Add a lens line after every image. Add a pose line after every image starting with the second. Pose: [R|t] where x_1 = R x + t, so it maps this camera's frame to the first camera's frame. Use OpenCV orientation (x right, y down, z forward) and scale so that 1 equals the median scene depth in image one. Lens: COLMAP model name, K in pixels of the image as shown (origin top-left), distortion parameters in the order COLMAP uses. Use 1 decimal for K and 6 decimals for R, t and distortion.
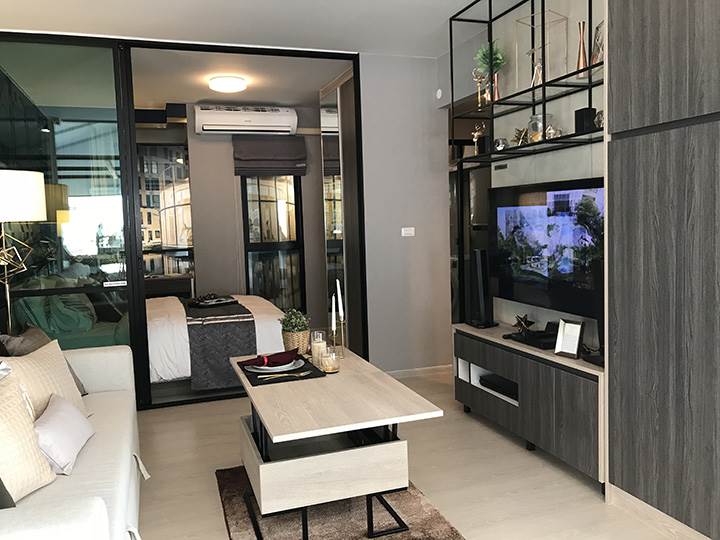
lens RADIAL K [[595.0, 0, 360.0], [0, 595.0, 270.0], [0, 0, 1]] dist [0.004364, 0.000154]
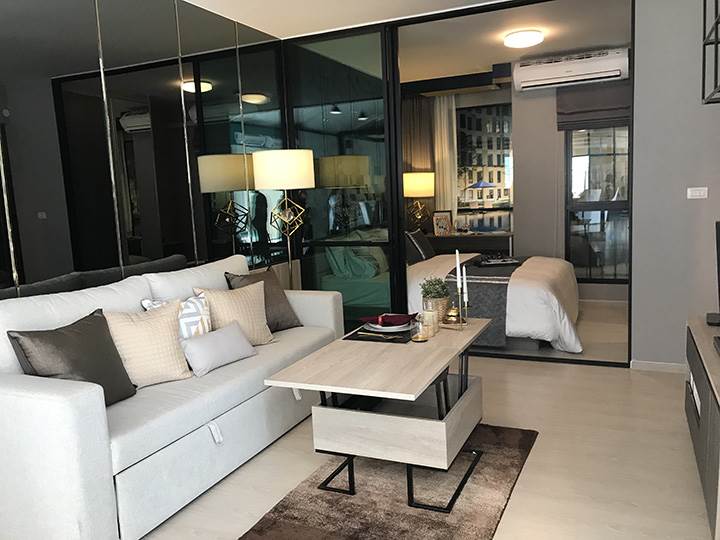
lens RADIAL K [[595.0, 0, 360.0], [0, 595.0, 270.0], [0, 0, 1]] dist [0.004364, 0.000154]
pose [[0.718088, 0.088936, -0.690246, 0.243396], [-0.033119, 0.995044, 0.093753, -0.016921], [0.695163, -0.044463, 0.717475, 0.089498]]
